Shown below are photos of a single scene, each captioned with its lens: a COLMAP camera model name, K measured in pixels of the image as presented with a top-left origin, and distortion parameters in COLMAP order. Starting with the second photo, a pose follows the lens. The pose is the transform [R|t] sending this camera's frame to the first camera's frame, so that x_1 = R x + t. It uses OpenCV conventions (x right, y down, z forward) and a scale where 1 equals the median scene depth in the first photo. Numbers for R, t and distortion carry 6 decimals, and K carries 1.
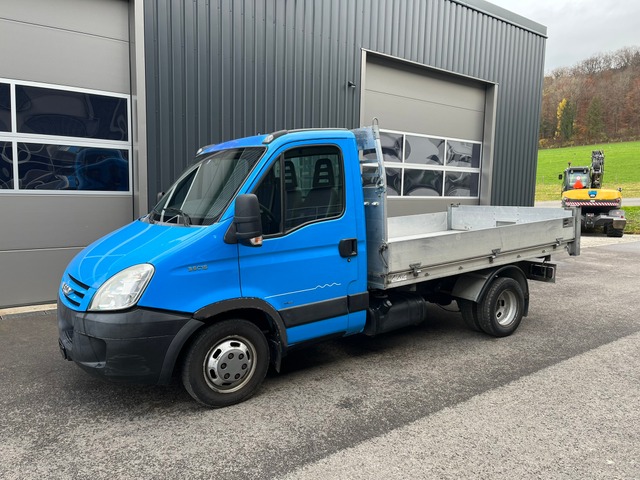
lens RADIAL K [[485.6, 0, 319.0], [0, 485.6, 240.3], [0, 0, 1]] dist [0.069825, -0.085368]
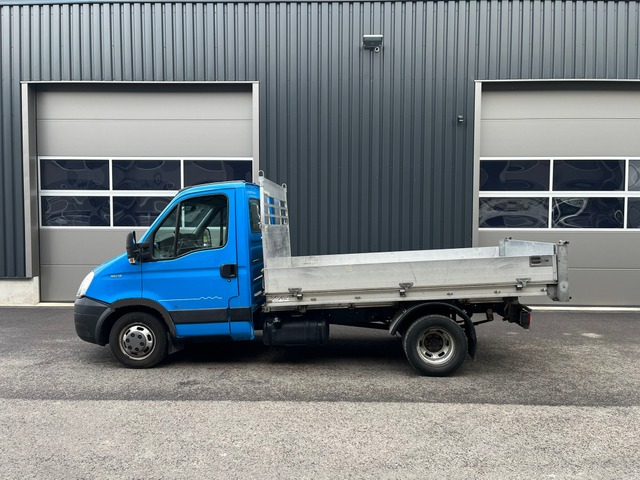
lens RADIAL K [[485.6, 0, 318.6], [0, 485.6, 240.9], [0, 0, 1]] dist [0.069825, -0.085368]
pose [[0.773909, 0.012178, -0.633180, 0.969676], [-0.051492, 0.997715, -0.043748, -0.017866], [0.631200, 0.066461, 0.772767, 0.118395]]
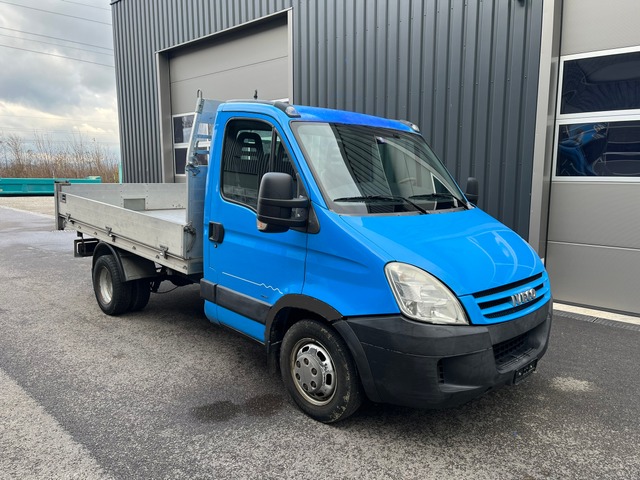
lens RADIAL K [[485.6, 0, 319.3], [0, 485.6, 238.9], [0, 0, 1]] dist [0.069825, -0.085368]
pose [[0.156896, 0.115874, -0.980794, 1.359092], [-0.096143, 0.990168, 0.101602, -0.110927], [0.982924, 0.078356, 0.166494, 1.370562]]
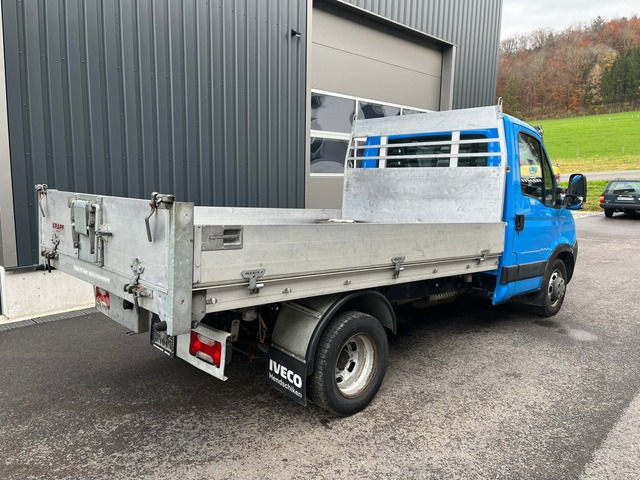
lens RADIAL K [[485.6, 0, 317.0], [0, 485.6, 235.5], [0, 0, 1]] dist [0.069825, -0.085368]
pose [[0.990186, -0.021415, 0.138108, -0.033307], [0.016180, 0.999111, 0.038916, -0.039563], [-0.138818, -0.036299, 0.989652, 0.387901]]
